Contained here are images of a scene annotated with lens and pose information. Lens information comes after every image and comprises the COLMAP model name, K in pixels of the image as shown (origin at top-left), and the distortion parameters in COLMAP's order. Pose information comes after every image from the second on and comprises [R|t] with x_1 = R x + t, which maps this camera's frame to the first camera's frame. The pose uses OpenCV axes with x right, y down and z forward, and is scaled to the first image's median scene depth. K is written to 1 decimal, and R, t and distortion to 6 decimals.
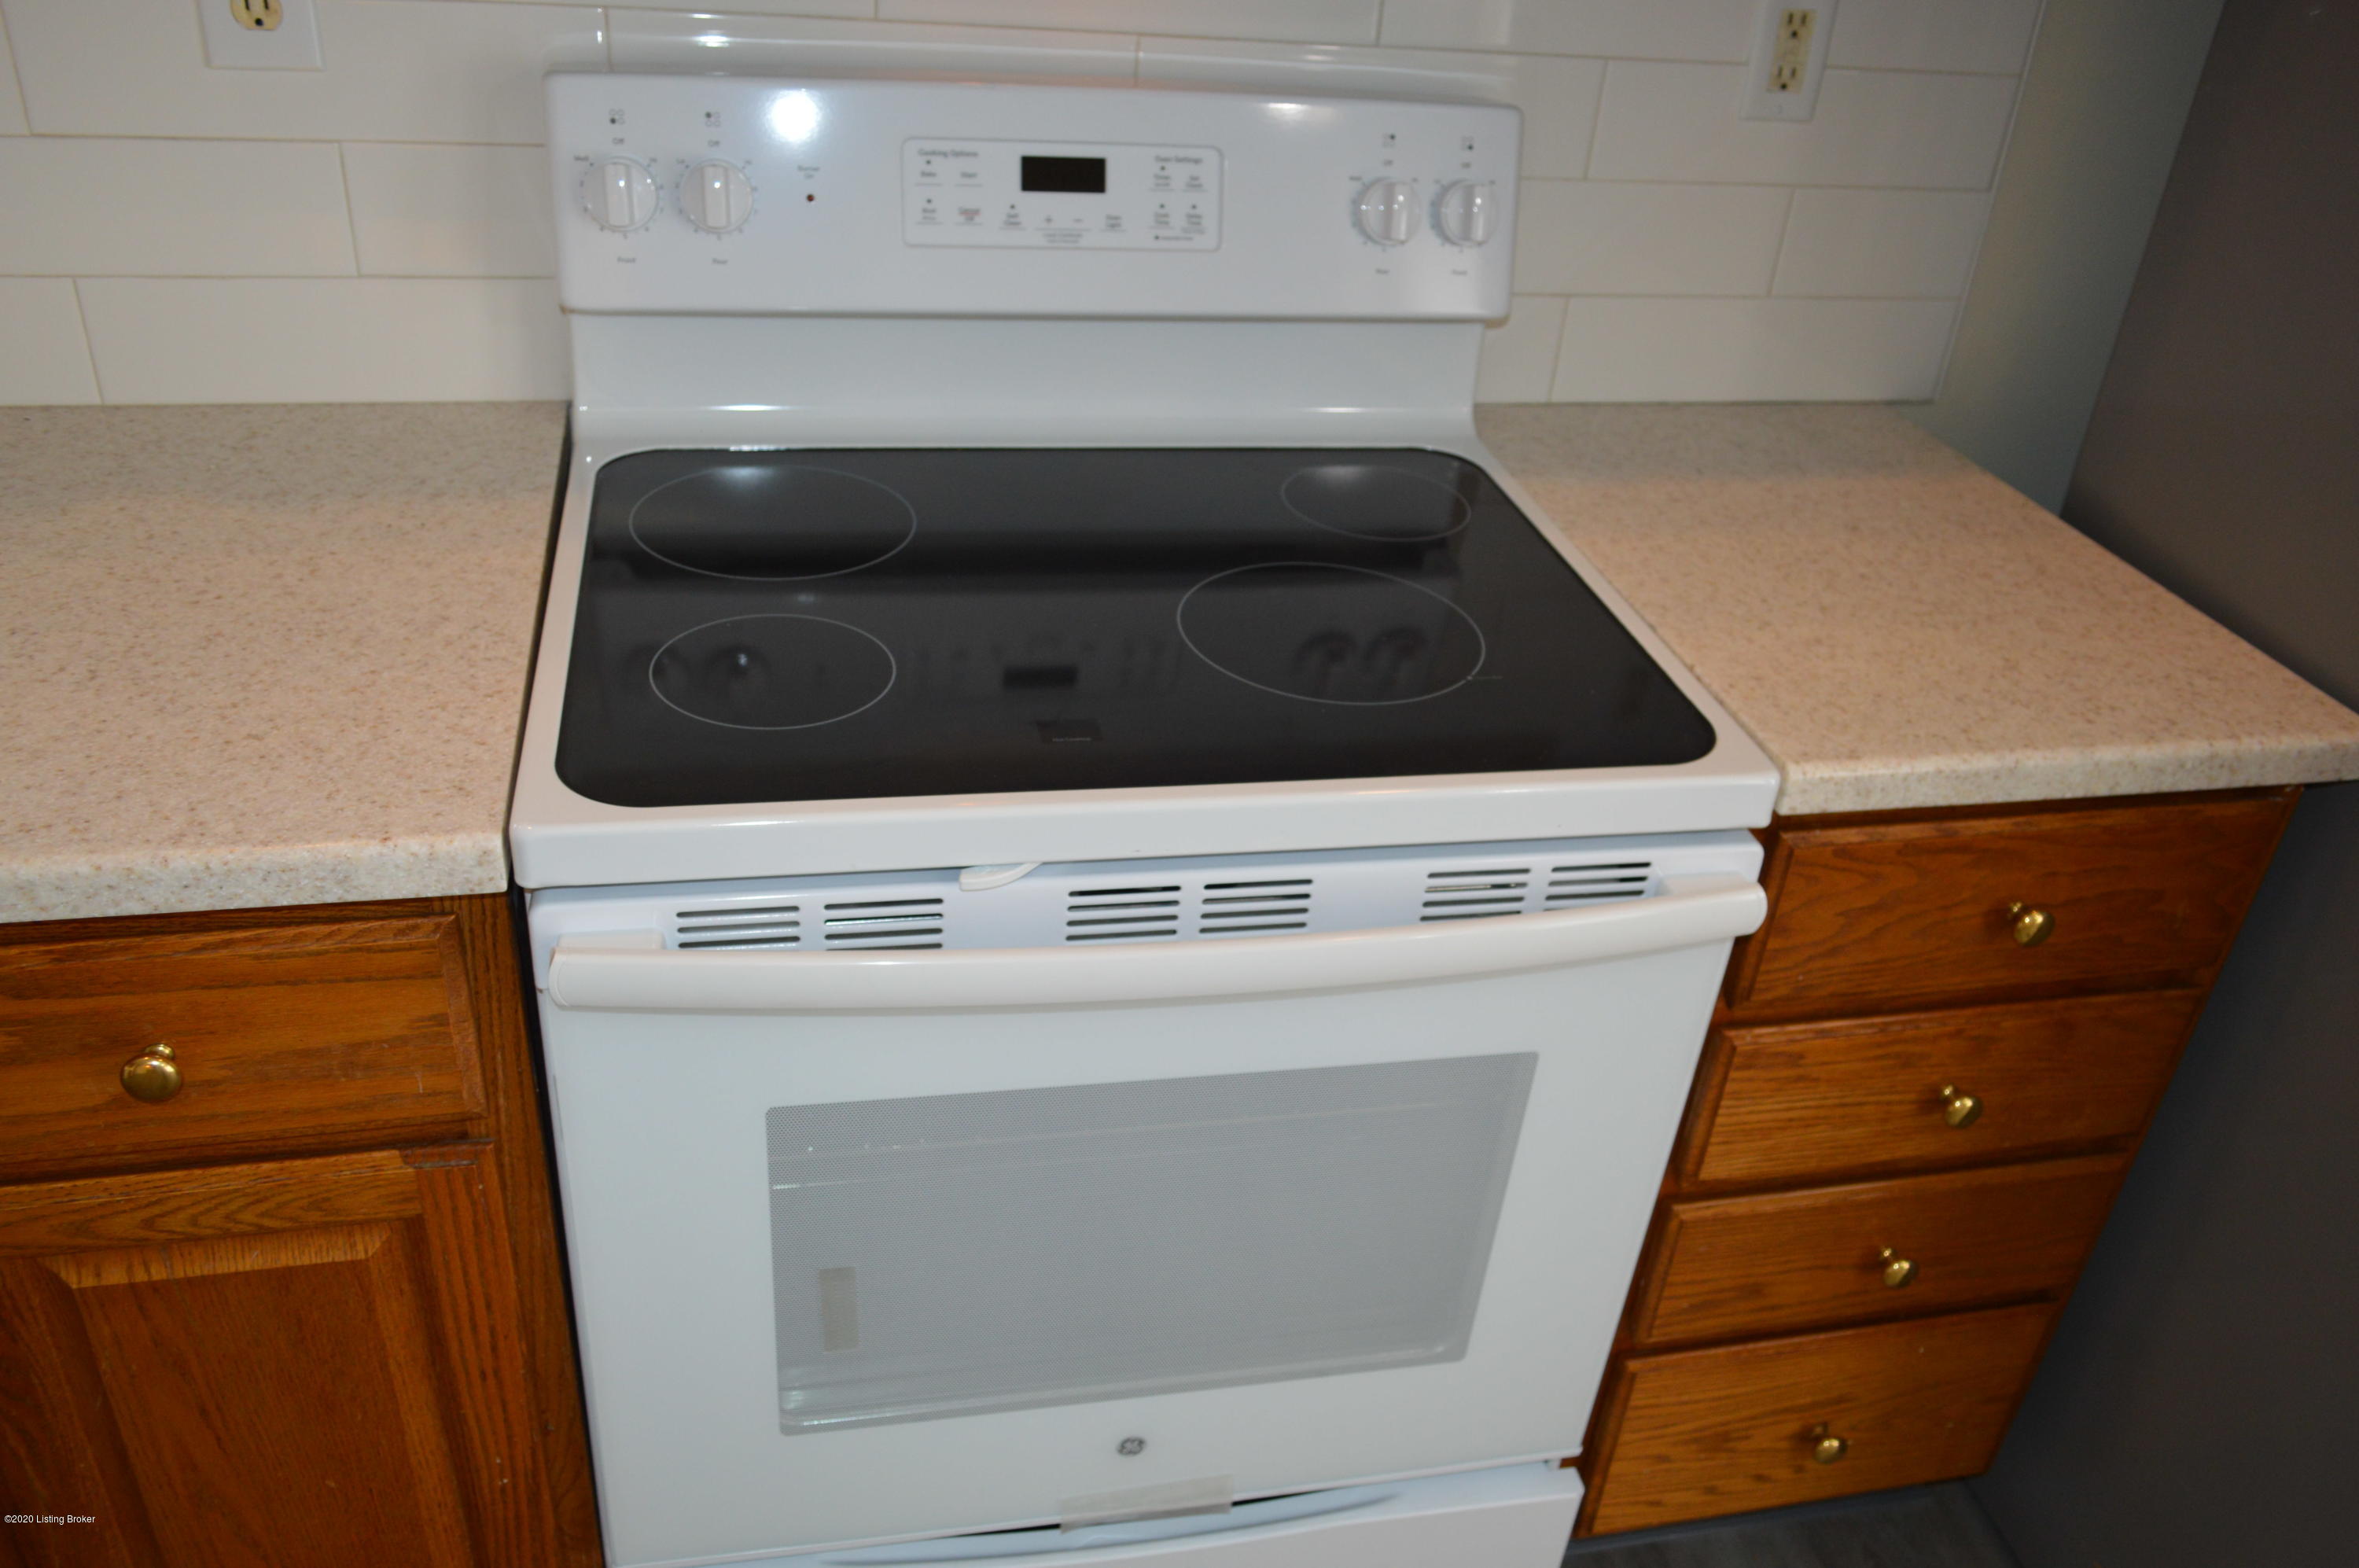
lens RADIAL K [[1862.4, 0, 1180.2], [0, 1862.4, 779.2], [0, 0, 1]] dist [-0.011374, -0.004290]
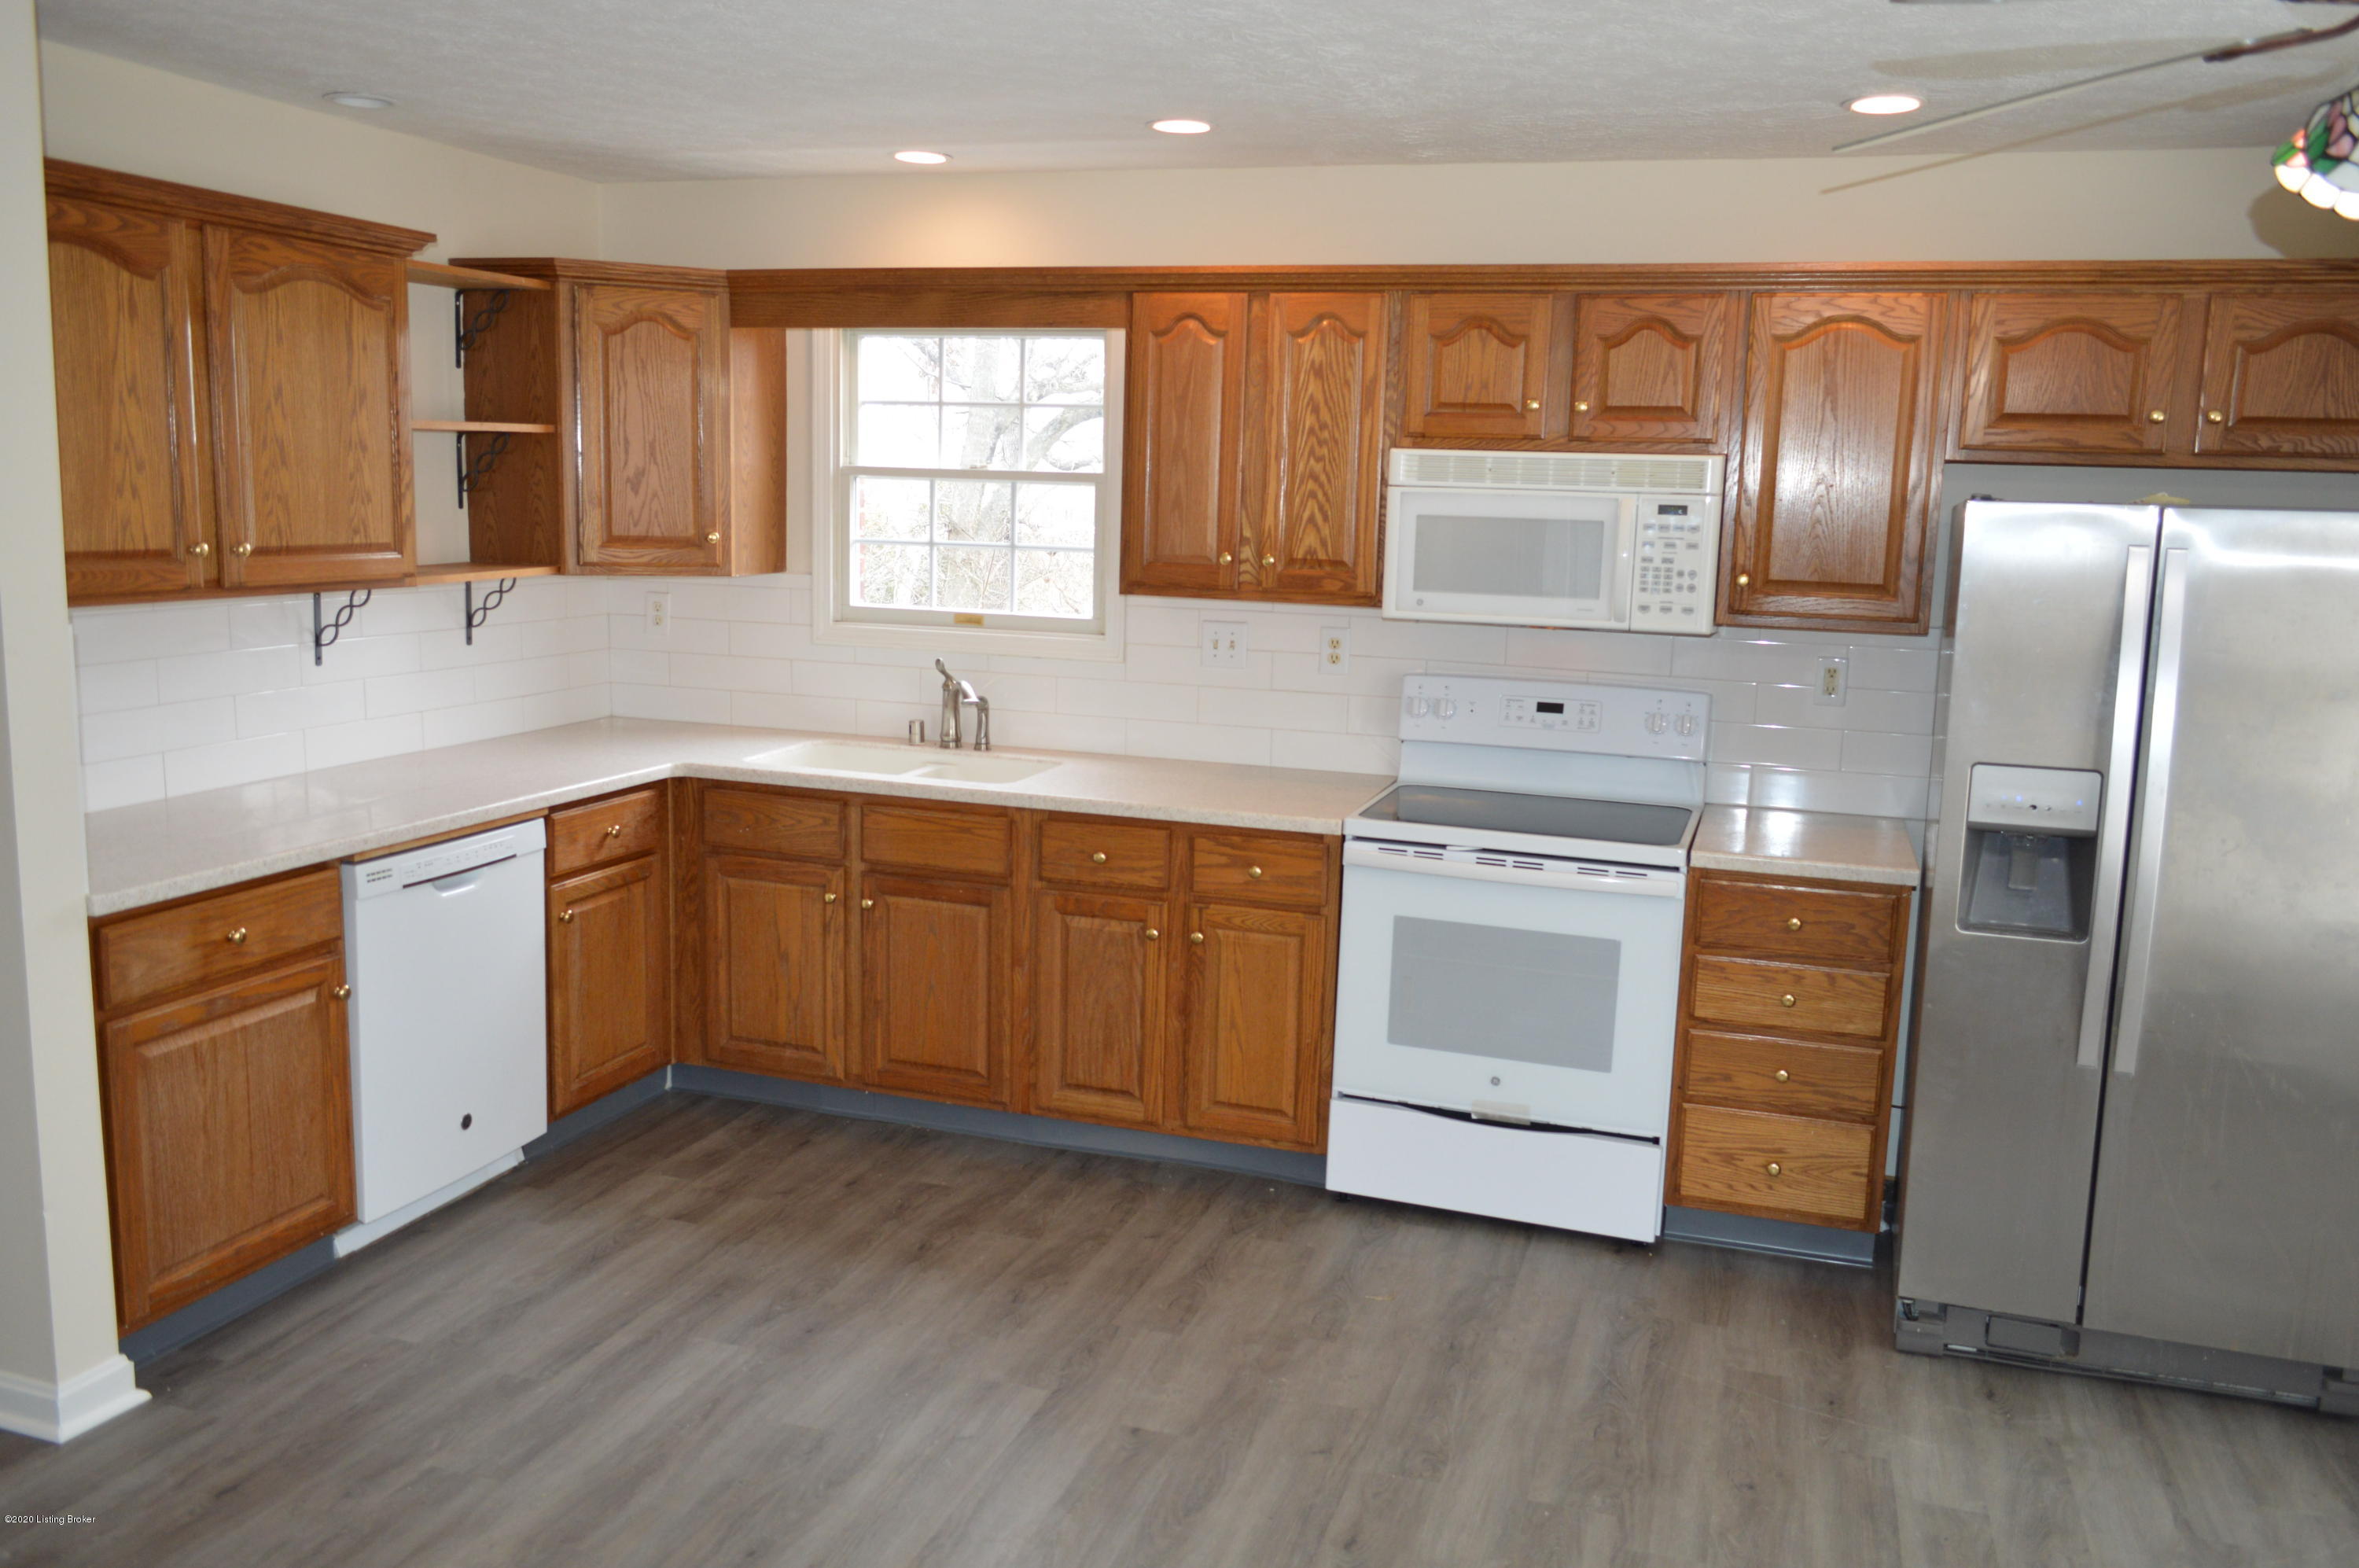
lens RADIAL K [[1862.4, 0, 1180.7], [0, 1862.4, 781.1], [0, 0, 1]] dist [-0.011374, -0.004290]
pose [[0.857786, 0.033501, -0.512914, 1.072762], [-0.236737, 0.911484, -0.336380, 1.052966], [0.456244, 0.409968, 0.789790, -1.832555]]
